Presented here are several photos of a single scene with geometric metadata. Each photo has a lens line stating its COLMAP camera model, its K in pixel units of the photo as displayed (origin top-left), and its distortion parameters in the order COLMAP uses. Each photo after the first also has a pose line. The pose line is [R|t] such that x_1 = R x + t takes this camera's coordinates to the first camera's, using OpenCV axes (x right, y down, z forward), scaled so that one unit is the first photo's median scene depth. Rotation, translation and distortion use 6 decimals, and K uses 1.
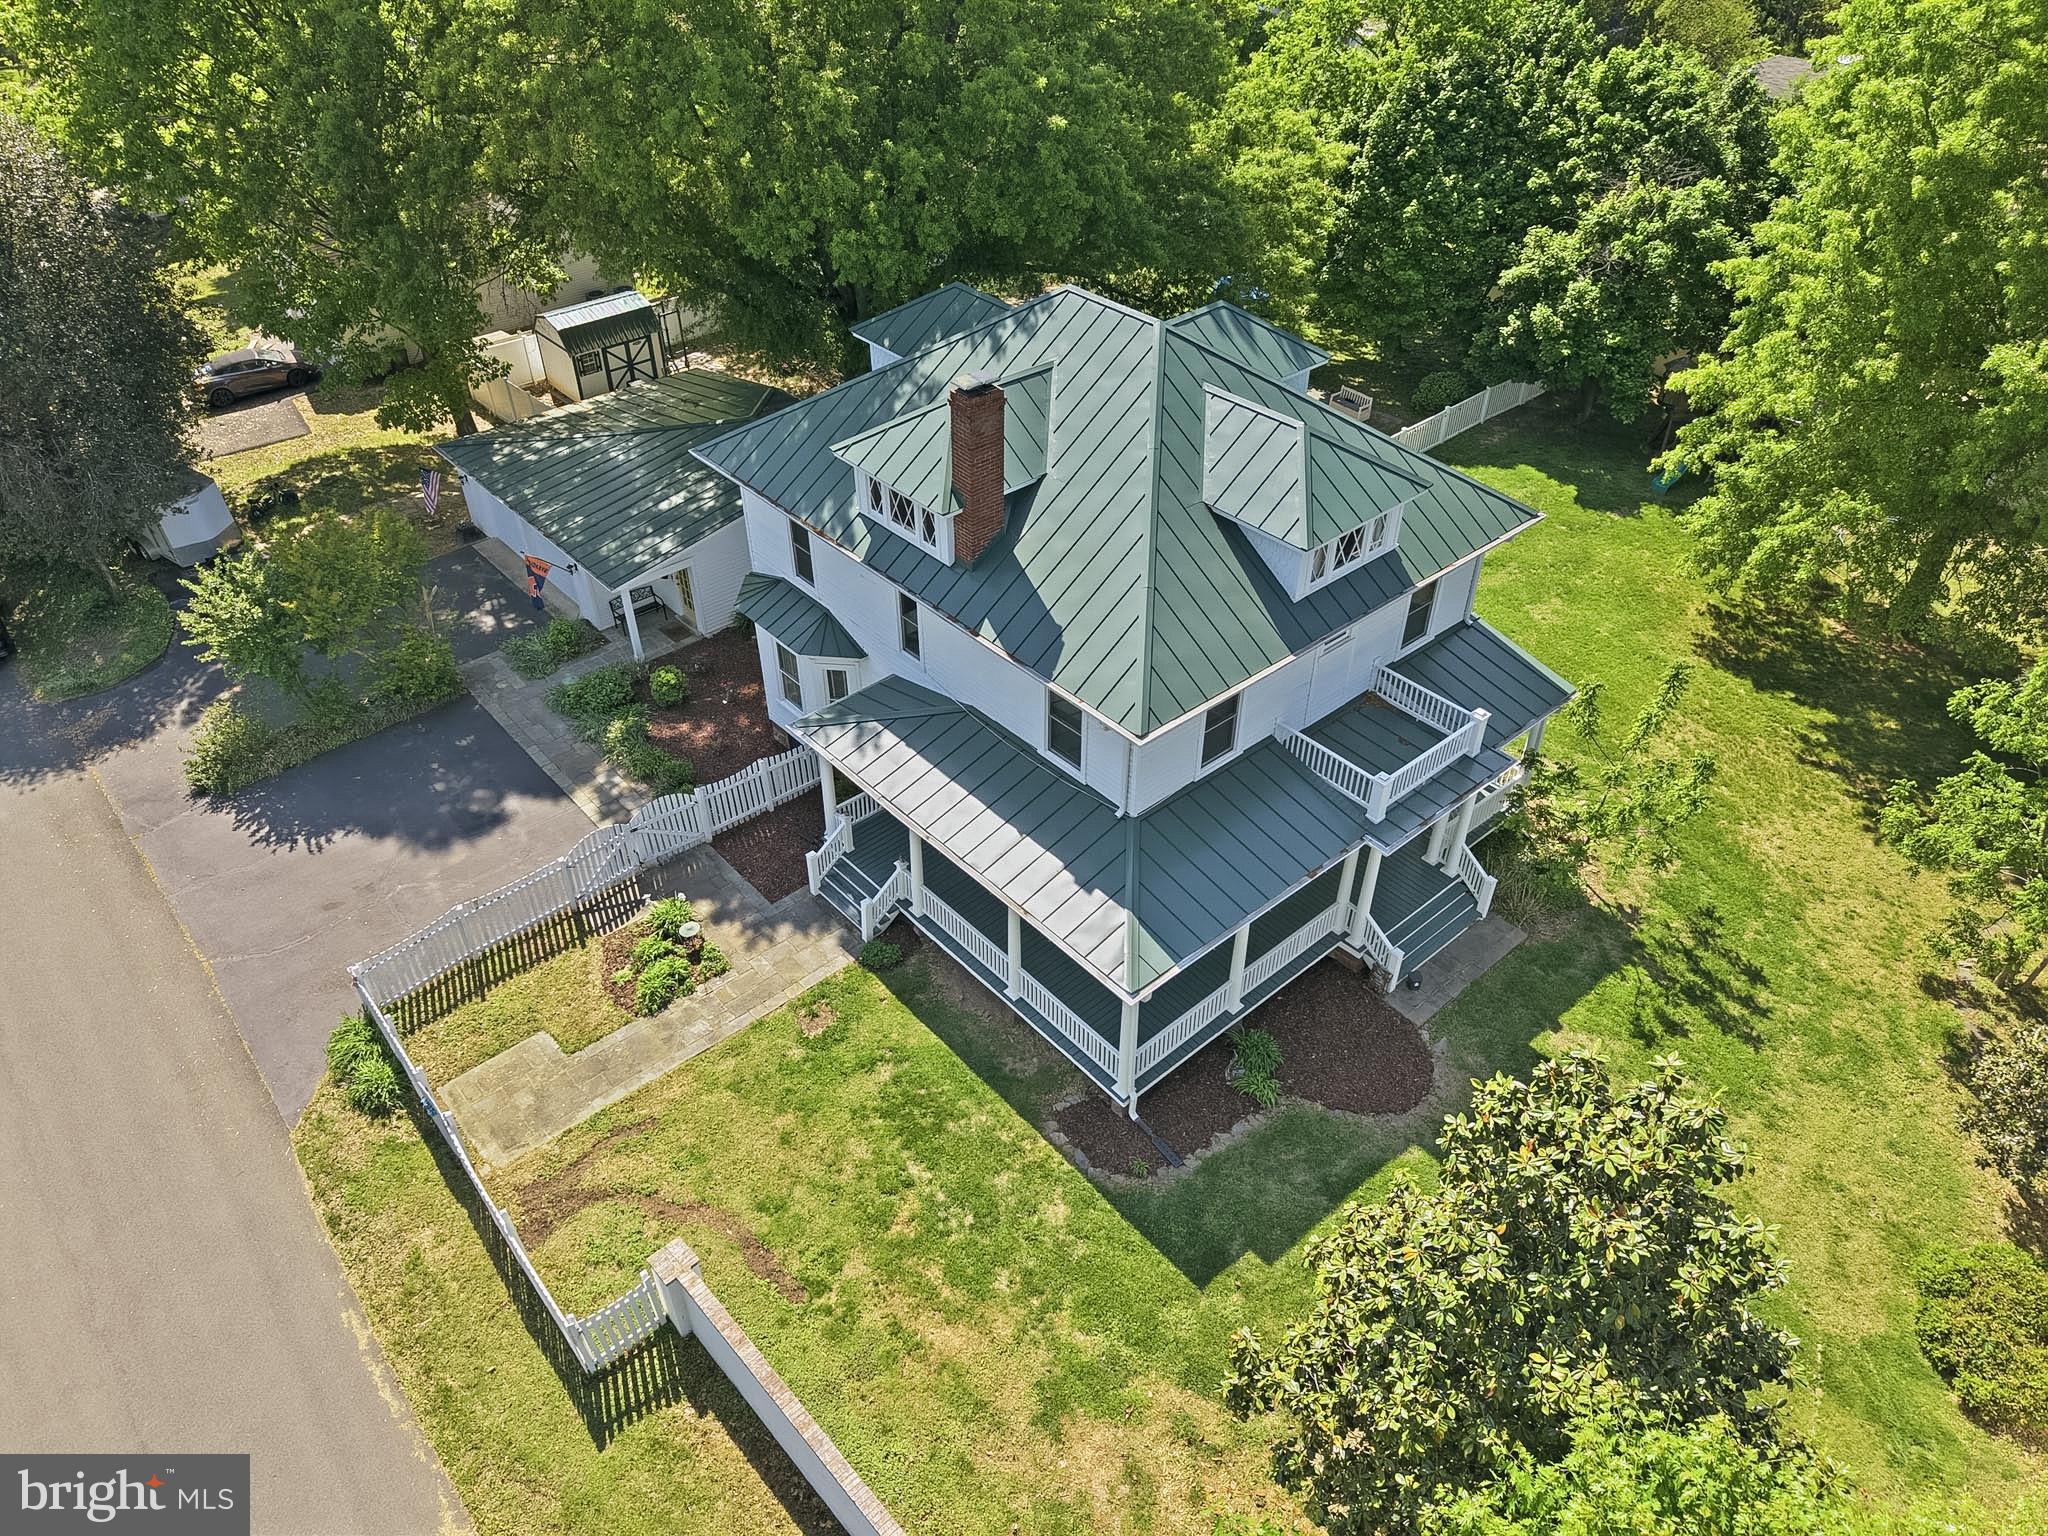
lens RADIAL K [[1333.4, 0, 1024.0], [0, 1333.4, 768.0], [0, 0, 1]] dist [0.041461, -0.067492]
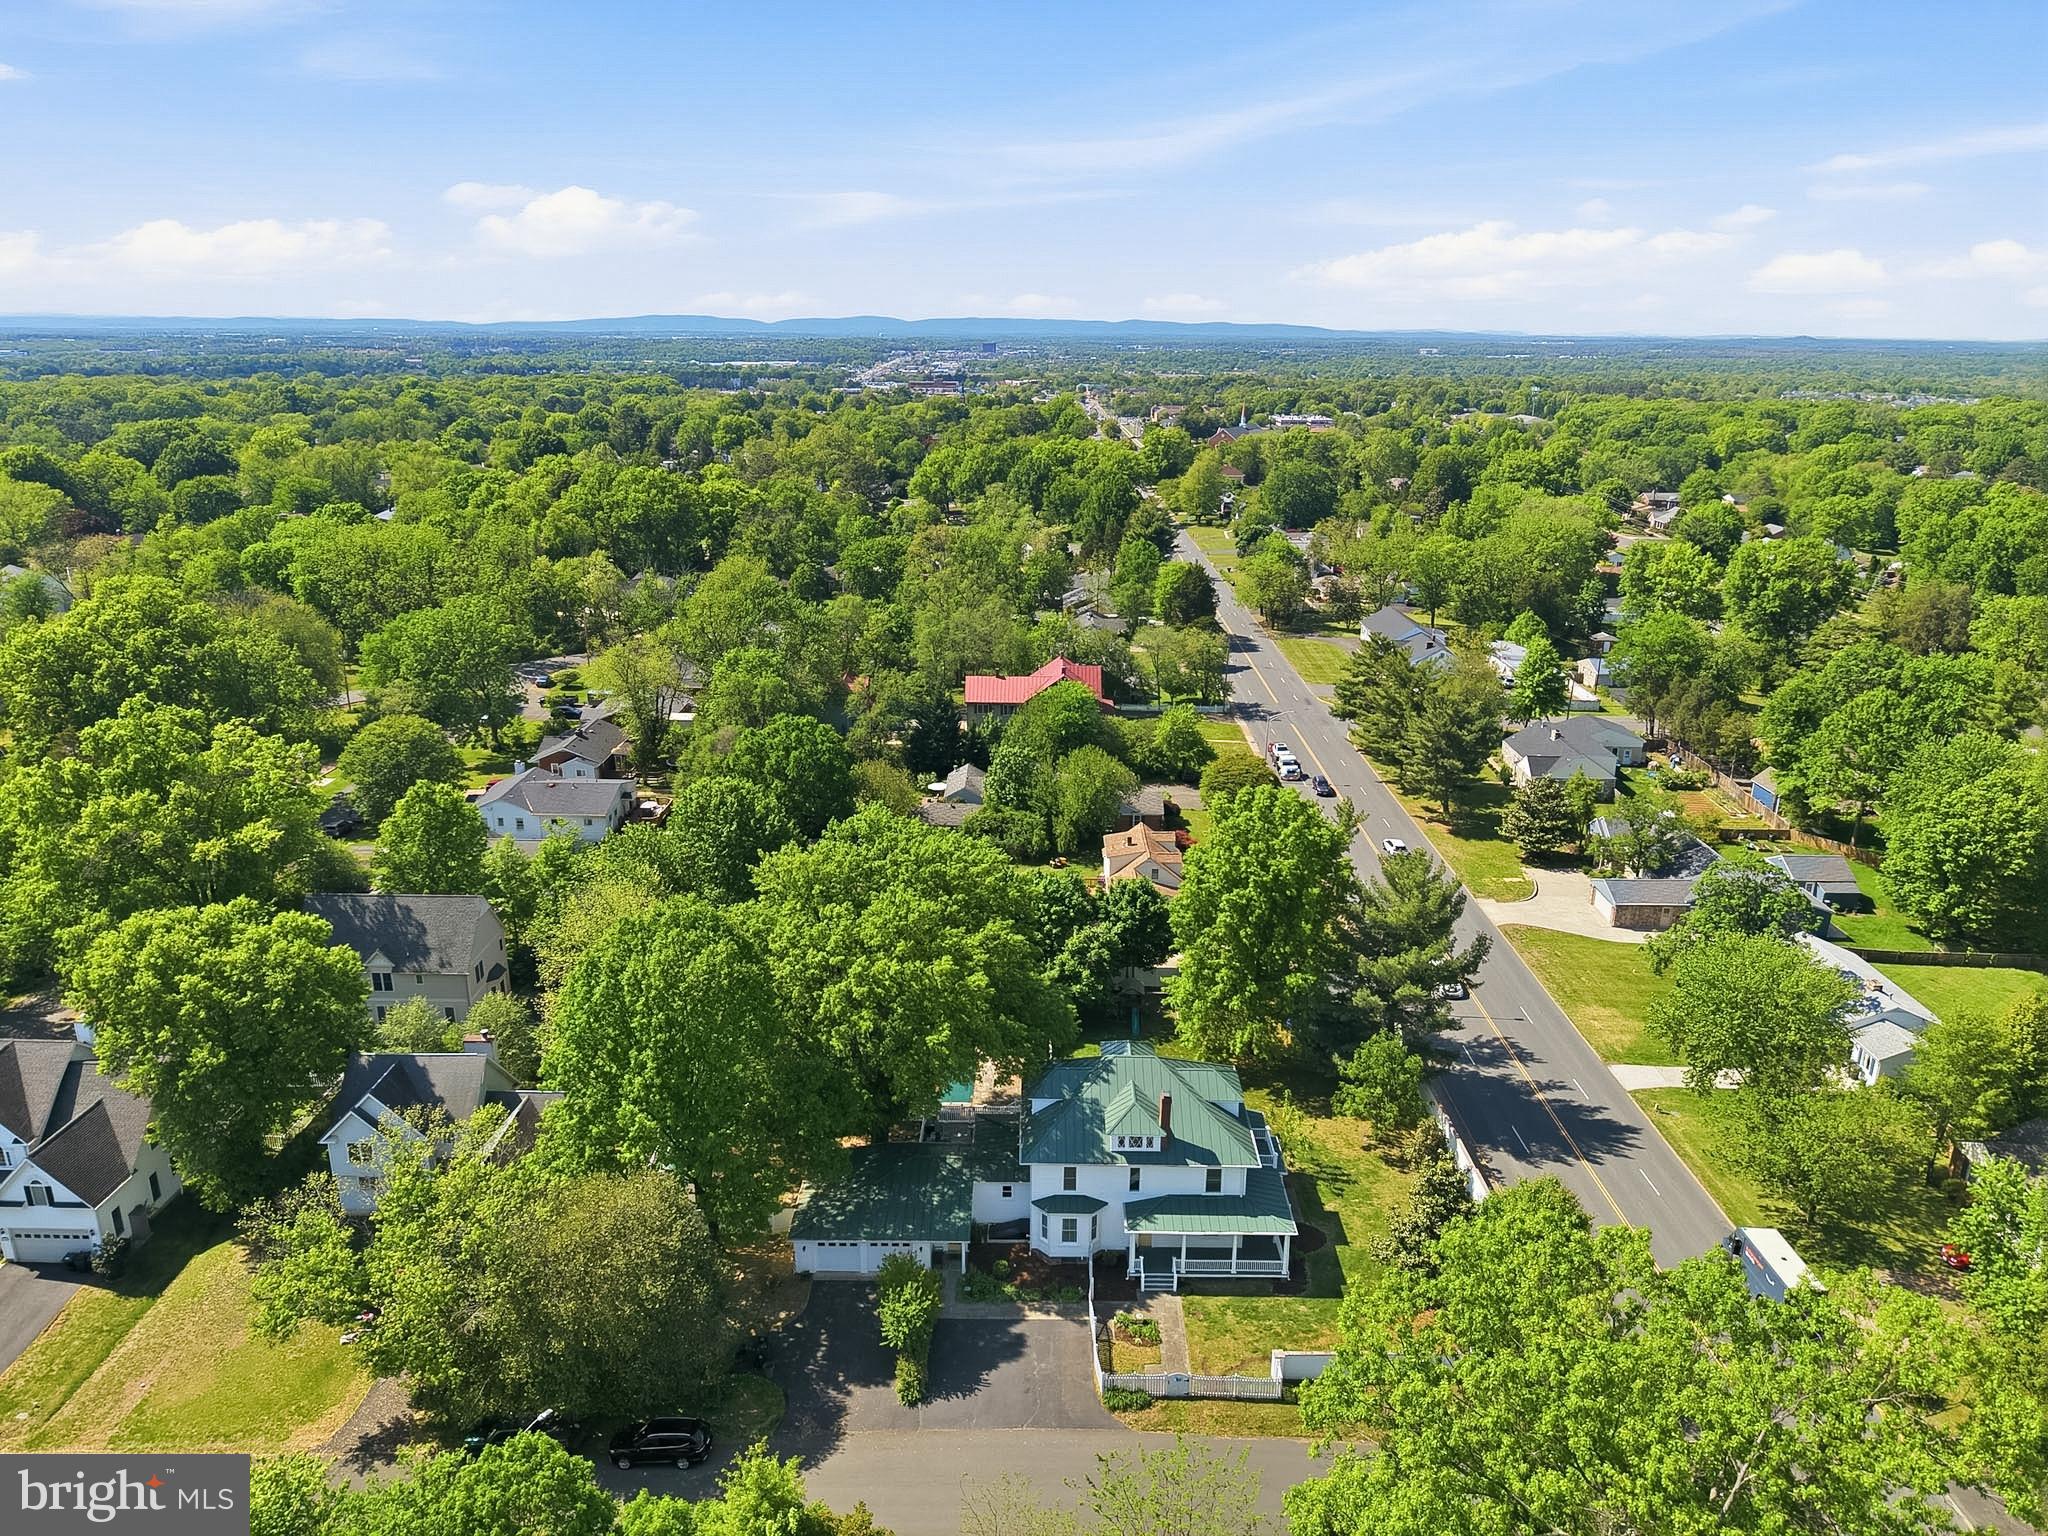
lens RADIAL K [[1380.2, 0, 1024.0], [0, 1380.2, 768.0], [0, 0, 1]] dist [0.036338, -0.054436]
pose [[0.645727, -0.190857, 0.739331, -2.249921], [0.457645, 0.871814, -0.174647, -0.464001], [-0.611227, 0.451125, 0.650298, -1.196128]]
